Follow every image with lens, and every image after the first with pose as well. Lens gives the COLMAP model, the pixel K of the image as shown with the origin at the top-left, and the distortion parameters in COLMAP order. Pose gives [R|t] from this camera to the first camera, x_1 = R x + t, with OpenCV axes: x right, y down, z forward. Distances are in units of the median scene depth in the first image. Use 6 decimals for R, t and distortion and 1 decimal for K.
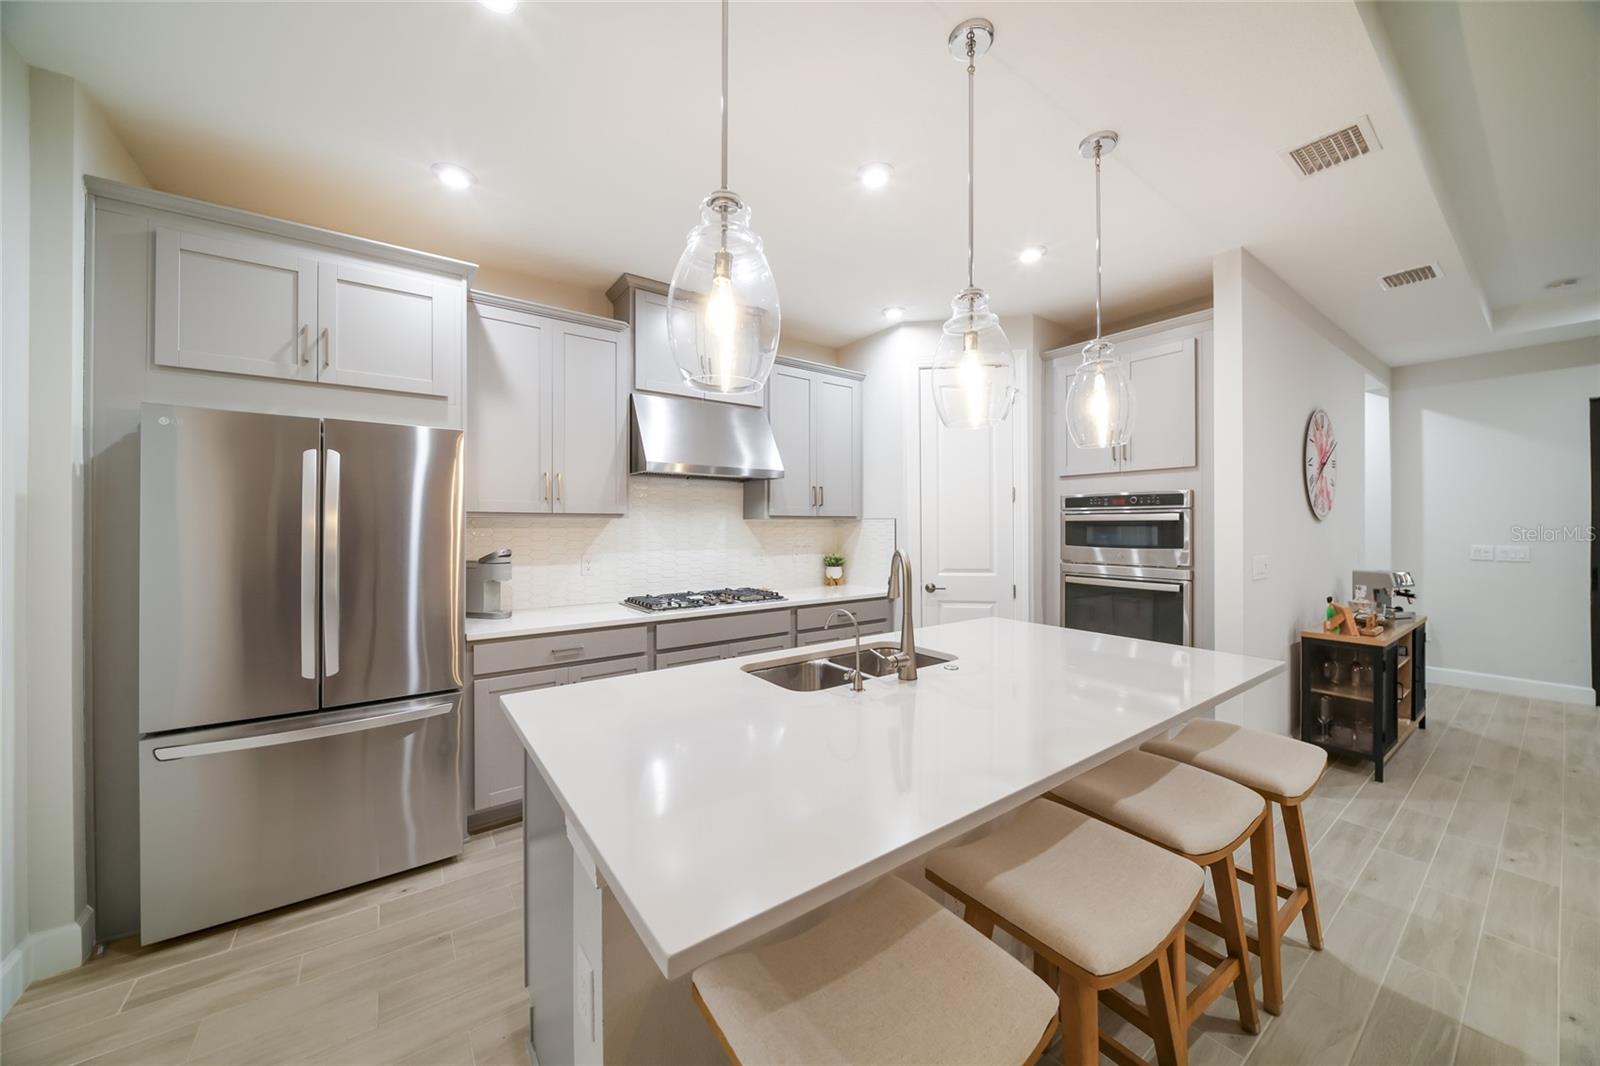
lens RADIAL K [[551.5, 0, 788.8], [0, 551.5, 531.1], [0, 0, 1]] dist [-0.017070, -0.000020]
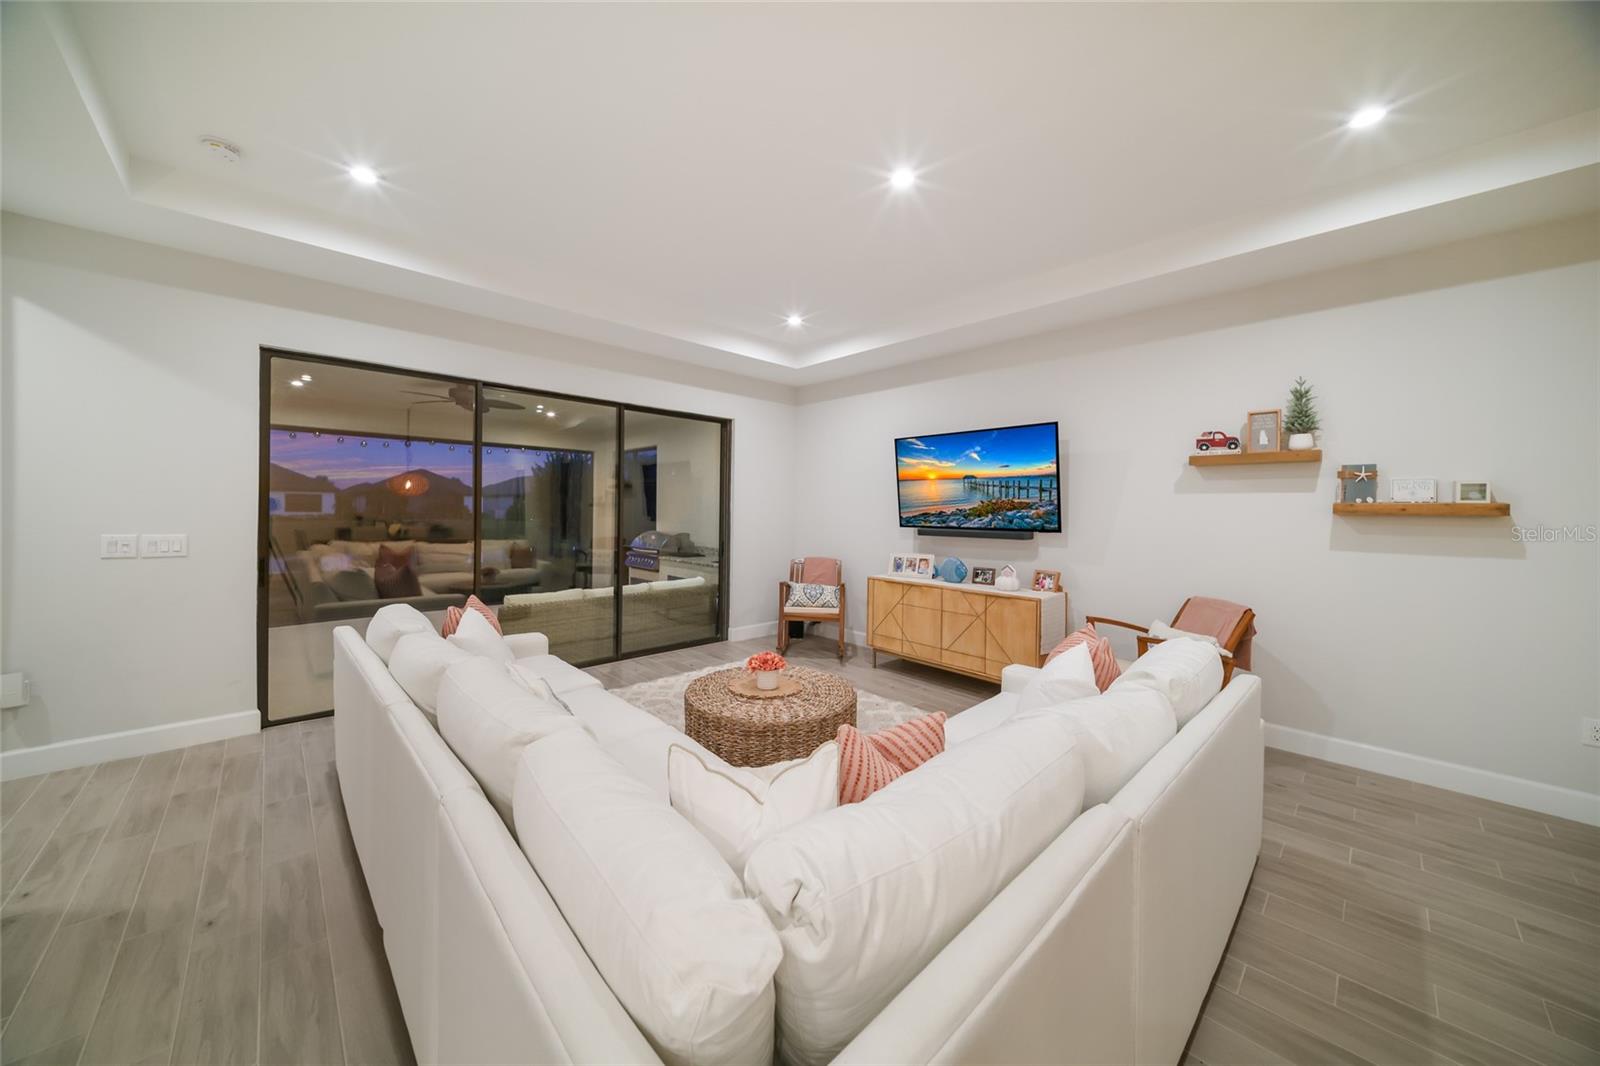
lens RADIAL K [[554.5, 0, 794.0], [0, 554.5, 505.9], [0, 0, 1]] dist [0.000007, -0.000070]
pose [[-0.156355, 0.008663, 0.987663, 0.644560], [0.000660, 0.999962, -0.008667, -0.003307], [-0.987701, -0.000703, -0.156355, 0.378221]]
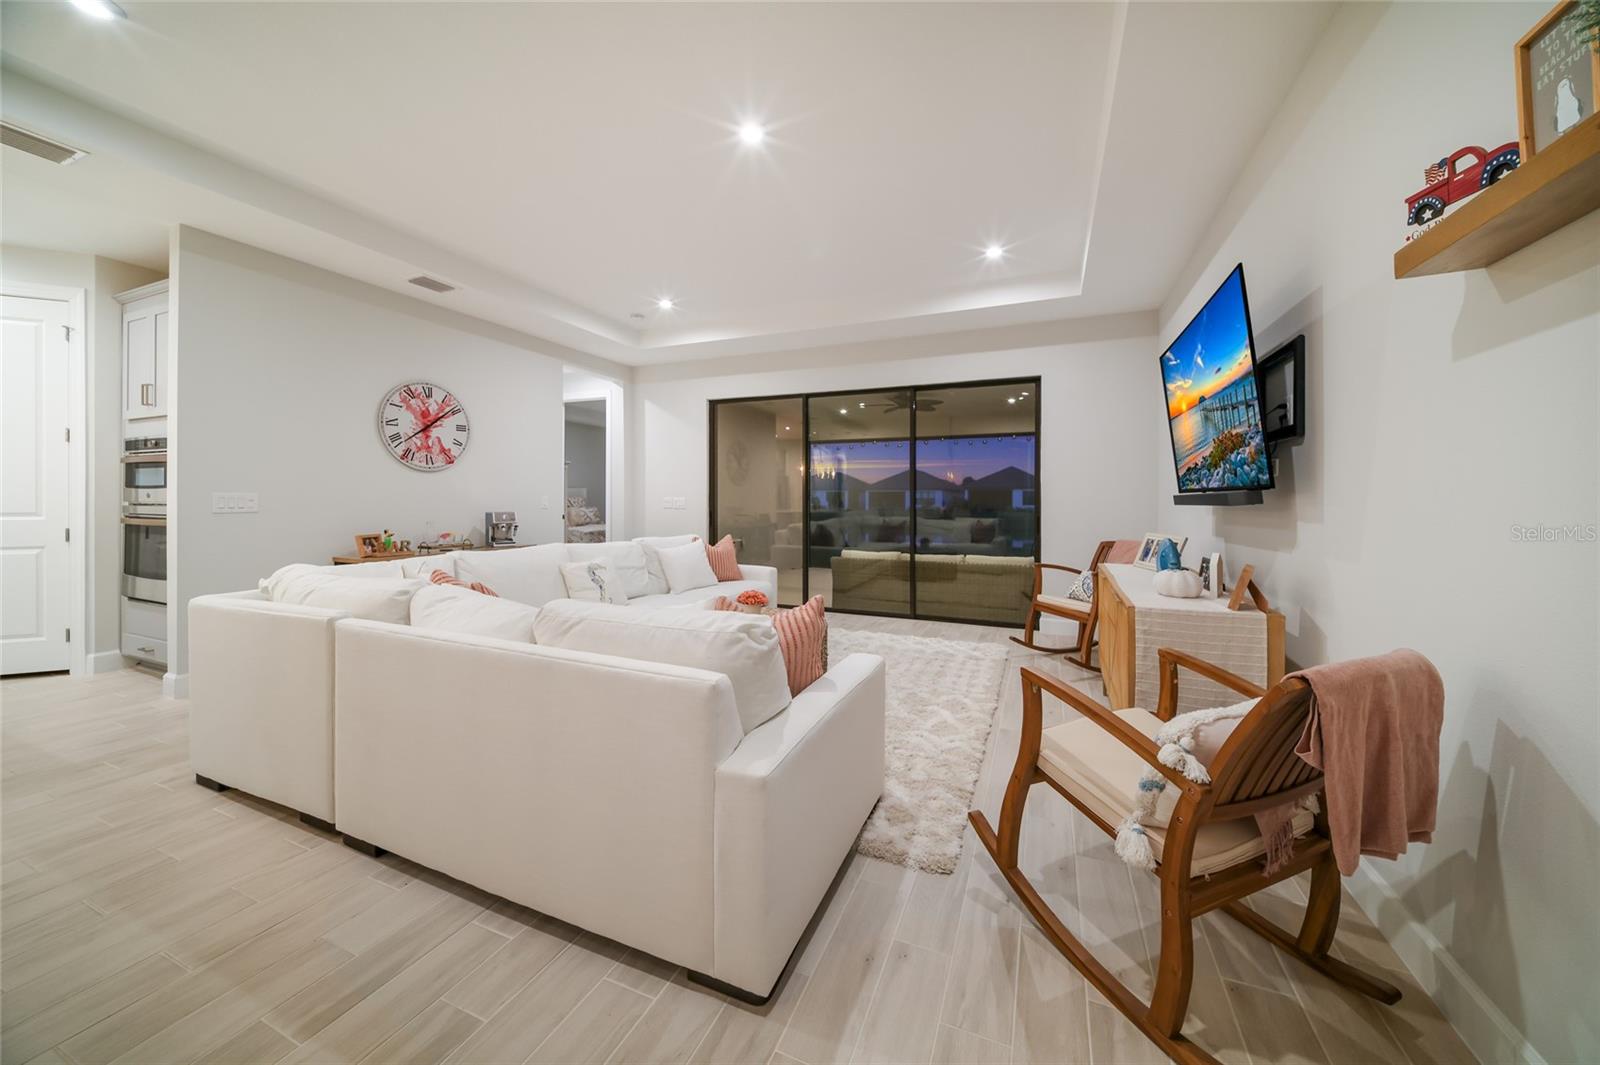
lens RADIAL K [[562.9, 0, 808.4], [0, 562.9, 484.1], [0, 0, 1]] dist [-0.000414, -0.003693]
pose [[0.840909, 0.021848, 0.540735, 1.004827], [-0.000433, 0.999212, -0.039699, 0.059987], [-0.541176, 0.033150, 0.840256, -0.554041]]
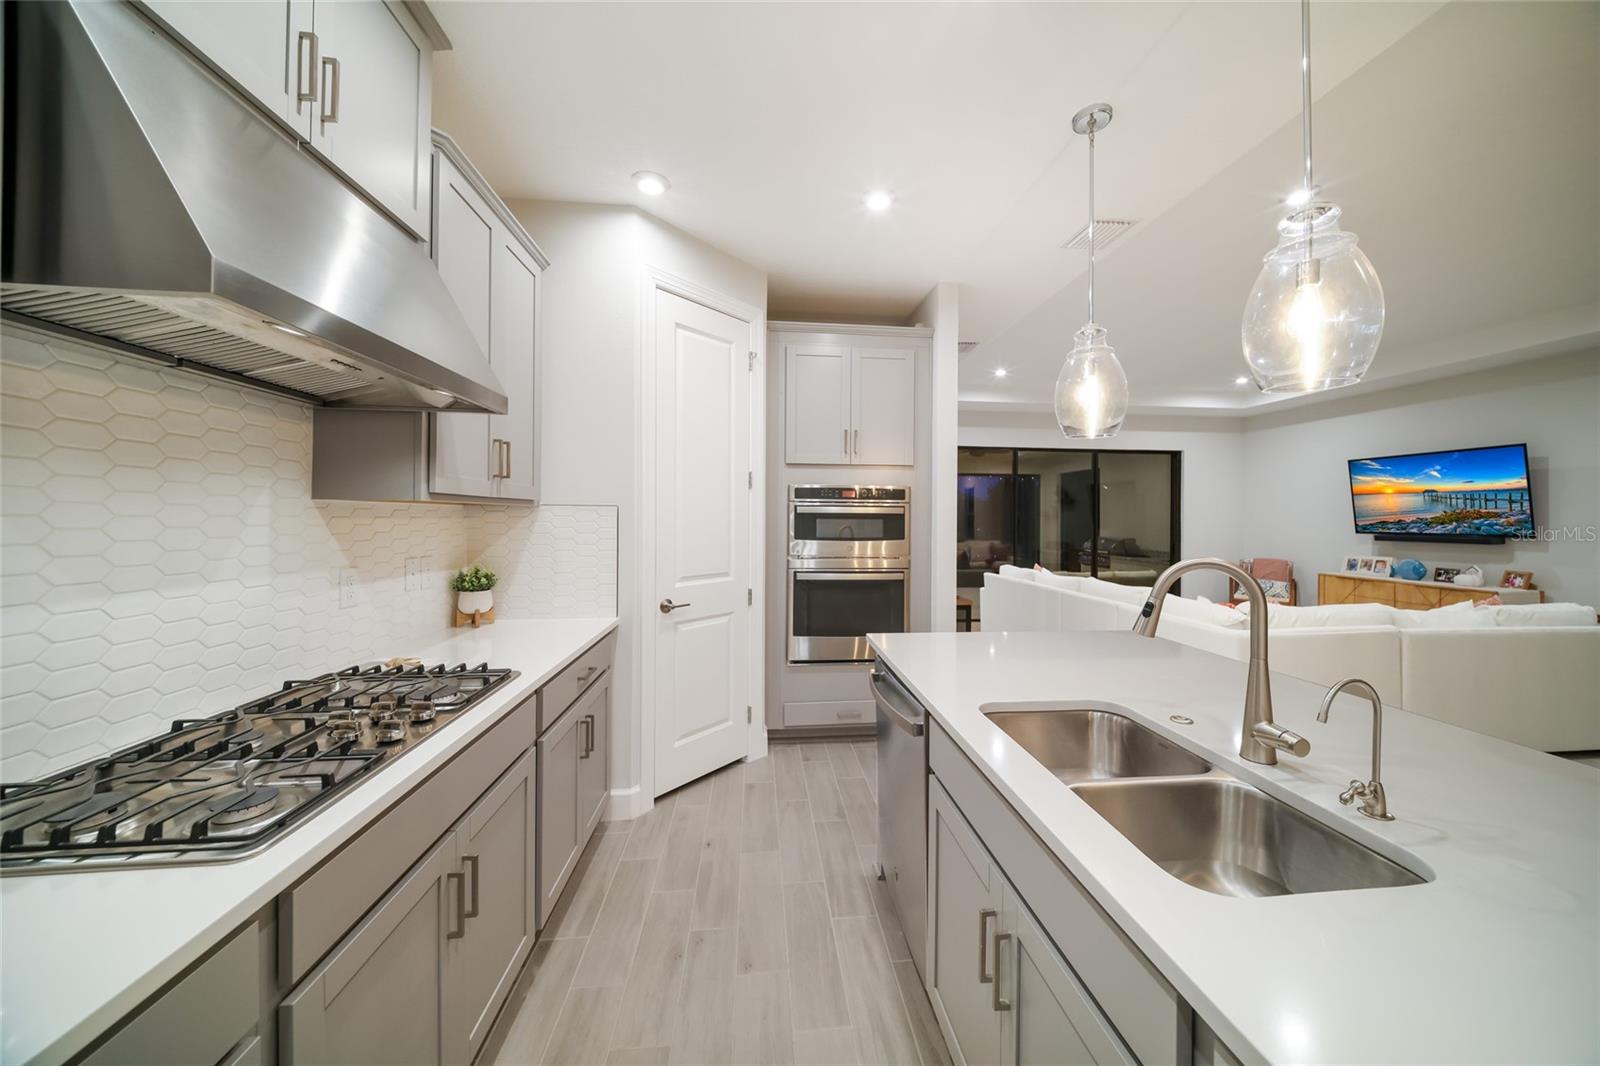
lens RADIAL K [[549.1, 0, 814.4], [0, 549.1, 518.9], [0, 0, 1]] dist [-0.000464, -0.000199]
pose [[0.483646, 0.002583, 0.875260, -0.275216], [0.003646, 0.999981, -0.004966, -0.003650], [-0.875256, 0.005593, 0.483627, 0.524537]]
